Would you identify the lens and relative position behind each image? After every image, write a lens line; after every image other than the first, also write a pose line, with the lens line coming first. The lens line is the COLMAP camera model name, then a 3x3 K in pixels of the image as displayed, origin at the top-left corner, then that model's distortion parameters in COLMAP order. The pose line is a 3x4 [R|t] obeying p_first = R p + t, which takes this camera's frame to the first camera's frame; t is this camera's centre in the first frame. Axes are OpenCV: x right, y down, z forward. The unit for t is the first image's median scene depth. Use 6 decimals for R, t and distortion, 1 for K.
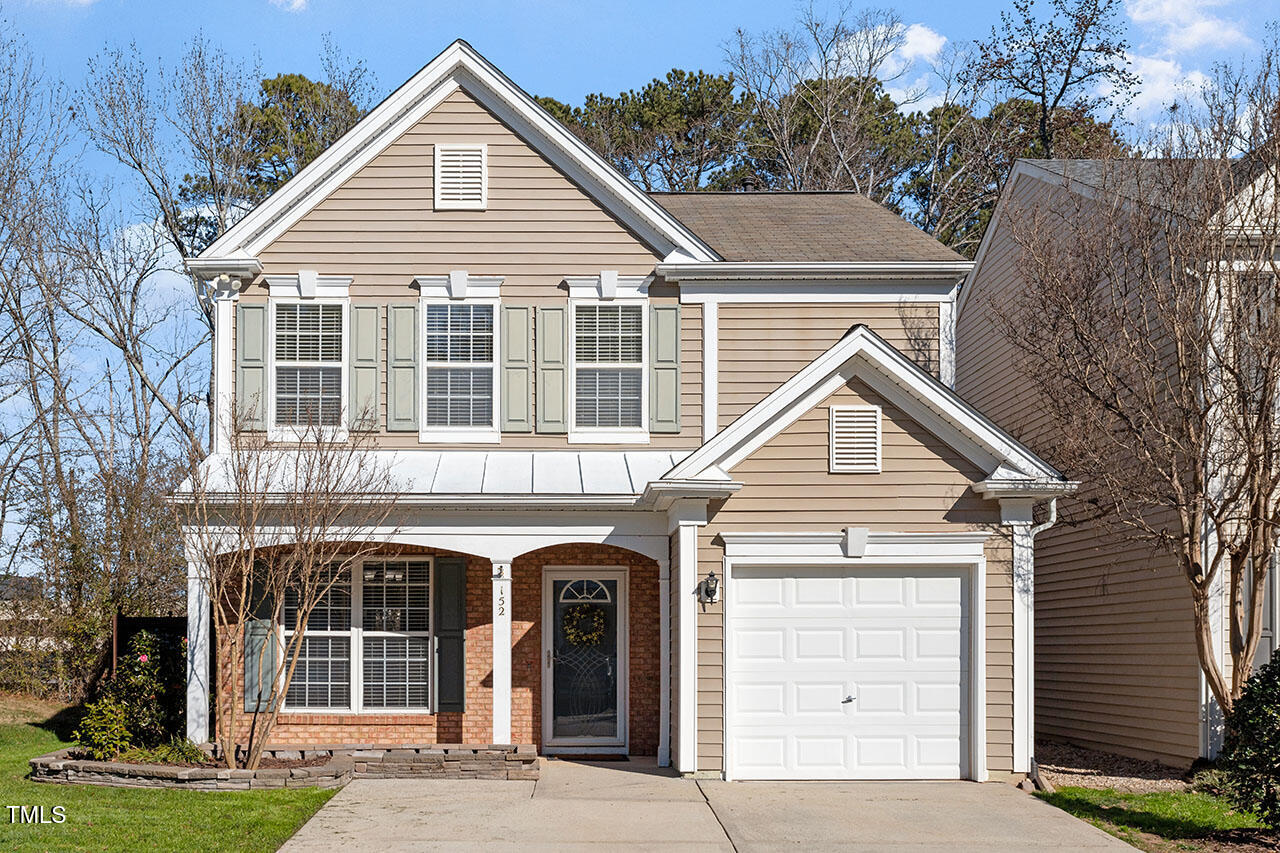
lens RADIAL K [[1369.8, 0, 640.0], [0, 1369.8, 426.5], [0, 0, 1]] dist [0.011260, -0.003179]
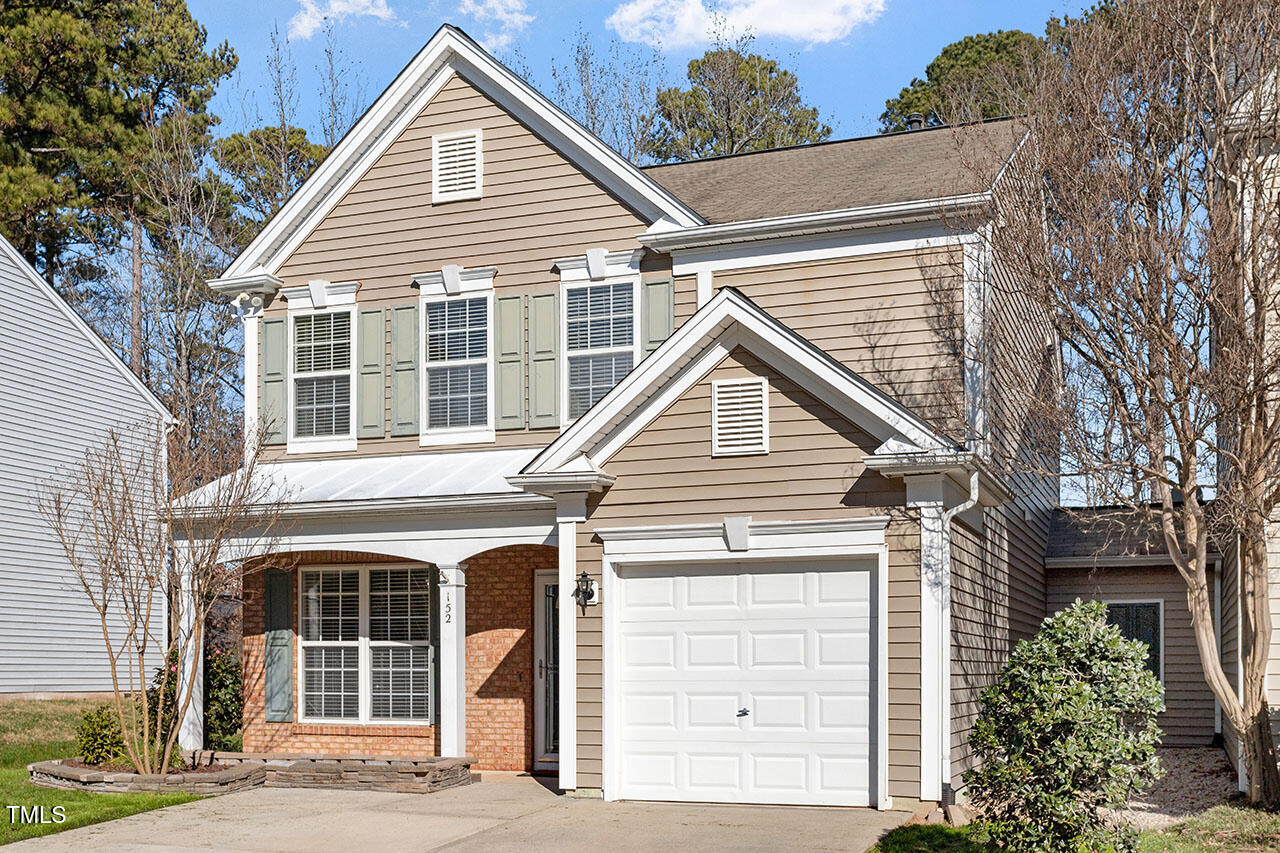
lens RADIAL K [[1528.4, 0, 640.0], [0, 1528.4, 426.5], [0, 0, 1]] dist [0.011467, 0.016942]
pose [[0.924584, -0.061888, -0.375917, 0.400323], [0.063903, 0.997931, -0.007119, 0.015762], [0.375580, -0.017440, 0.926626, 0.057468]]
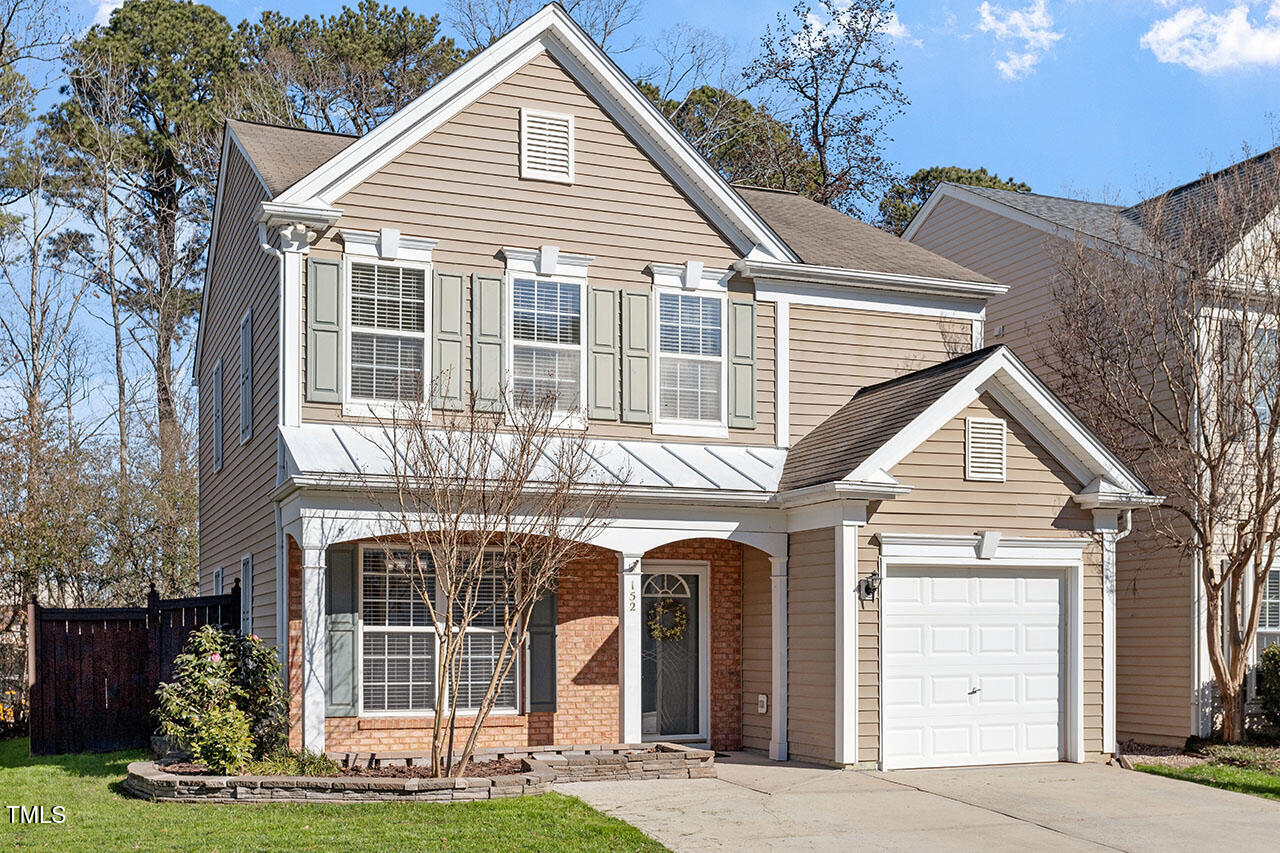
lens RADIAL K [[1480.1, 0, 730.4], [0, 1480.1, 390.9], [0, 0, 1]] dist [0.009513, 0.006950]
pose [[0.915627, 0.062880, 0.397081, -0.434598], [-0.061469, 0.997976, -0.016293, -0.004757], [-0.397302, -0.009490, 0.917639, 0.008895]]
